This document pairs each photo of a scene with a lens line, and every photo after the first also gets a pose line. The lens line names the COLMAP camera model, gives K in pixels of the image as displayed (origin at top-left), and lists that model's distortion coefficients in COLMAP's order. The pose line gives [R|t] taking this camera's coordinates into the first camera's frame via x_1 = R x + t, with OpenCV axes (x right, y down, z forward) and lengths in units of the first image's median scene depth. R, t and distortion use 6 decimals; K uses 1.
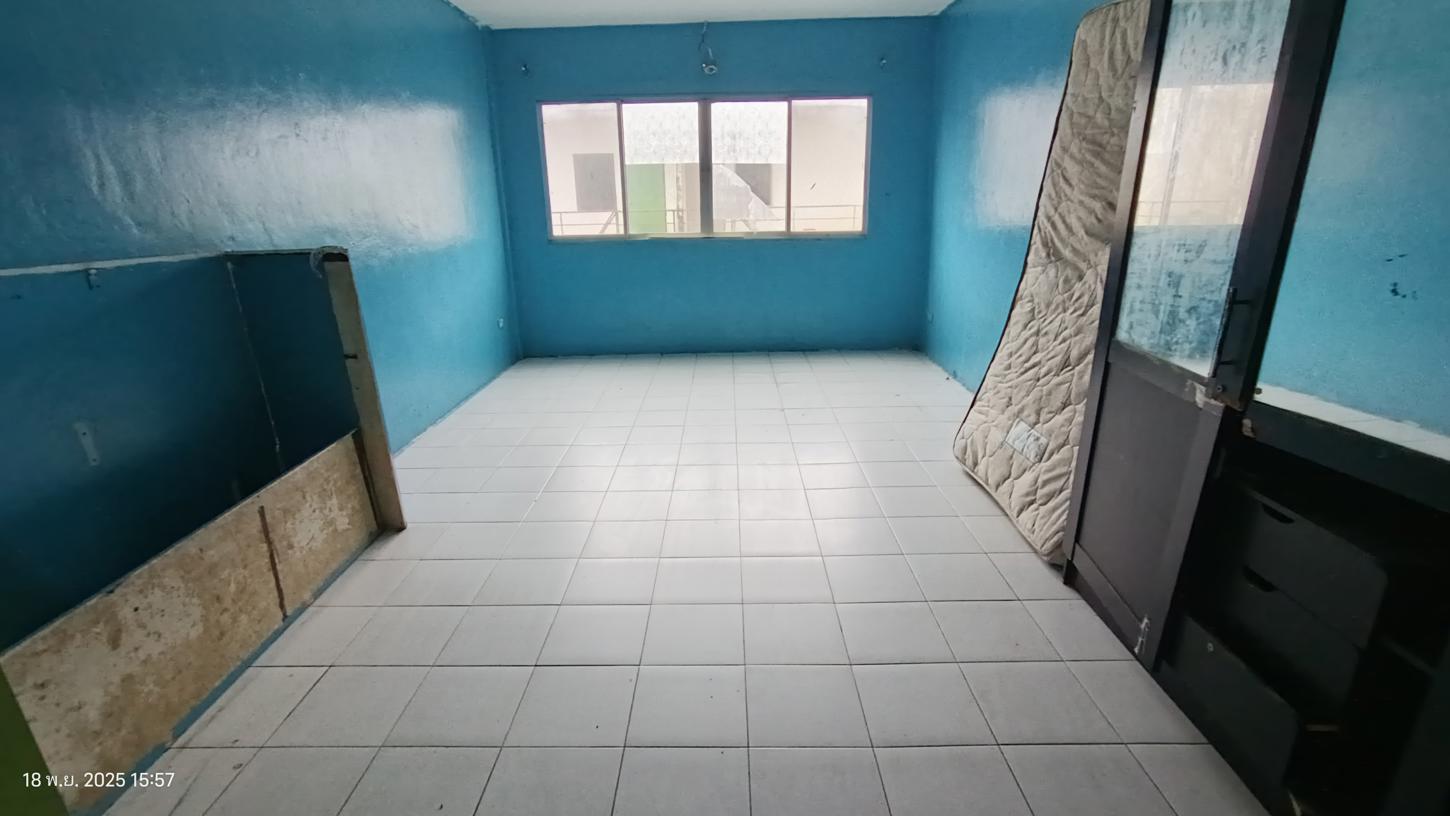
lens RADIAL K [[690.2, 0, 725.0], [0, 690.2, 408.0], [0, 0, 1]] dist [-0.013544, 0.018117]
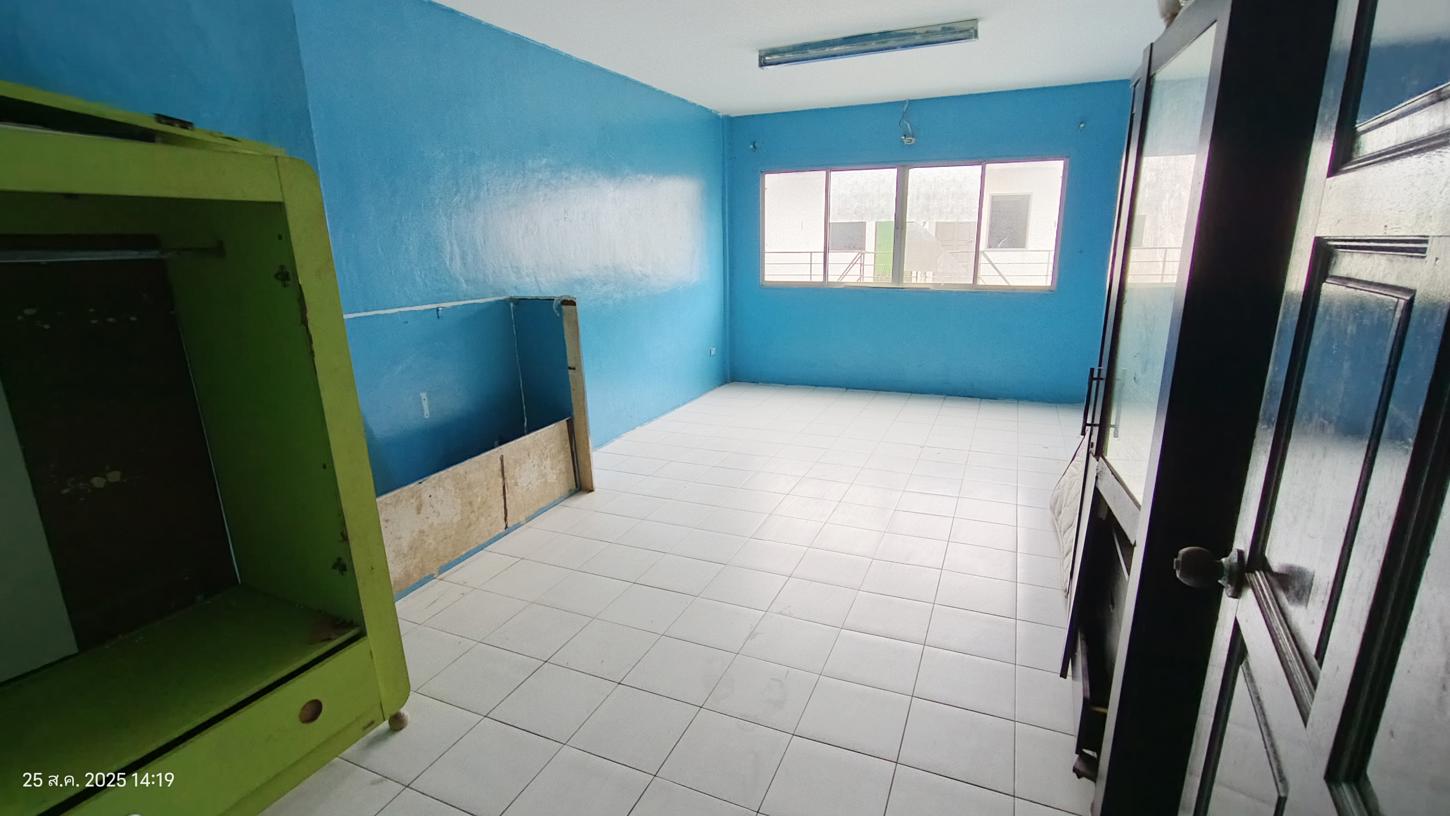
lens RADIAL K [[724.7, 0, 727.9], [0, 724.7, 401.7], [0, 0, 1]] dist [-0.000820, 0.000002]
pose [[0.920555, 0.095827, -0.378677, 0.383698], [-0.117381, 0.992498, -0.034192, 0.011843], [0.372559, 0.075925, 0.924897, -0.332425]]
